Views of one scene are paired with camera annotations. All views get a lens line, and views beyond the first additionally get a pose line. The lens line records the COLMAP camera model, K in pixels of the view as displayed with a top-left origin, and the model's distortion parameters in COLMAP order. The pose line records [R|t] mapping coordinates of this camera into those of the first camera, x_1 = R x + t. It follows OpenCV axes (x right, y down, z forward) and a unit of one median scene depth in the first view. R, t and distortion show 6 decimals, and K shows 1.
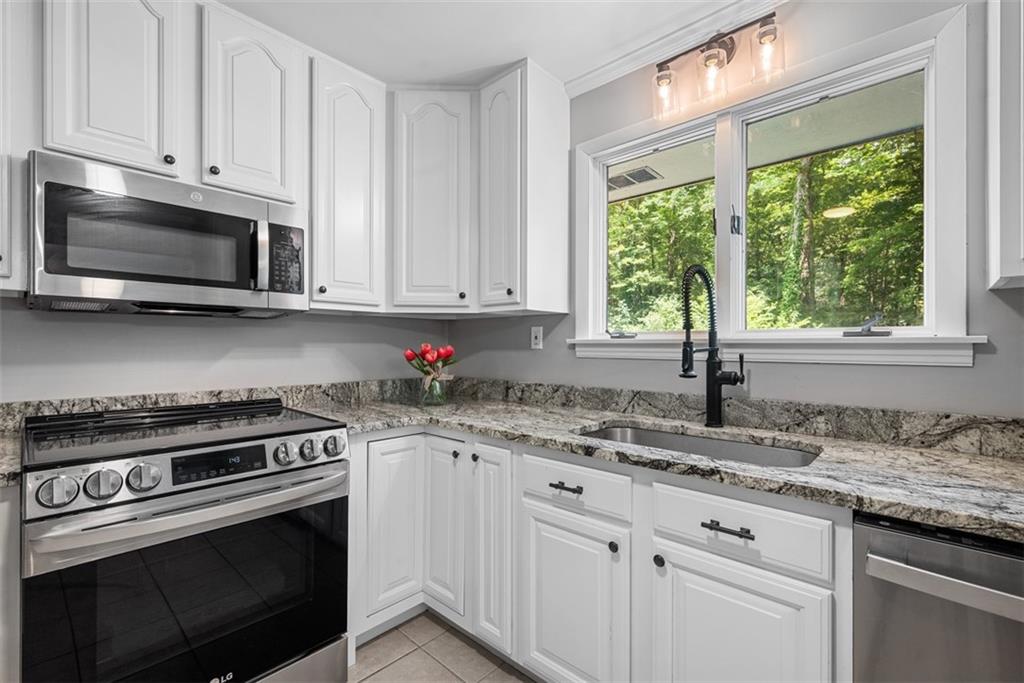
lens RADIAL K [[448.6, 0, 512.0], [0, 448.6, 341.5], [0, 0, 1]] dist [0.001216, 0.000103]
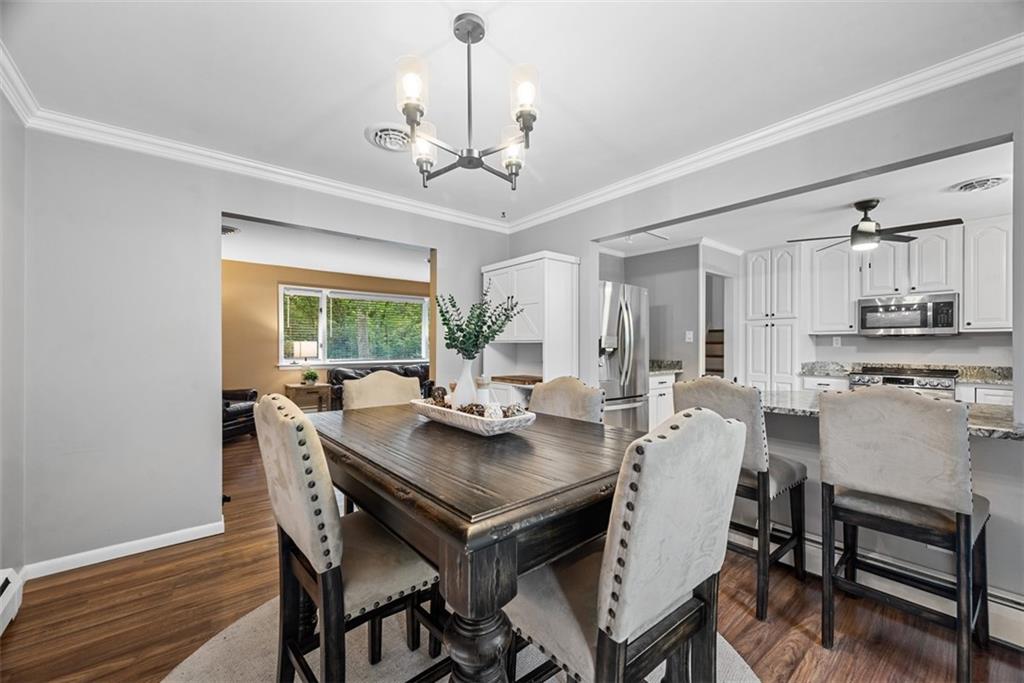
lens RADIAL K [[406.1, 0, 509.3], [0, 406.1, 344.3], [0, 0, 1]] dist [-0.000275, -0.000035]
pose [[-0.137232, 0.001968, -0.990537, 2.175520], [0.007532, 0.999971, 0.000944, -0.032130], [0.990510, -0.007331, -0.137242, -1.177333]]
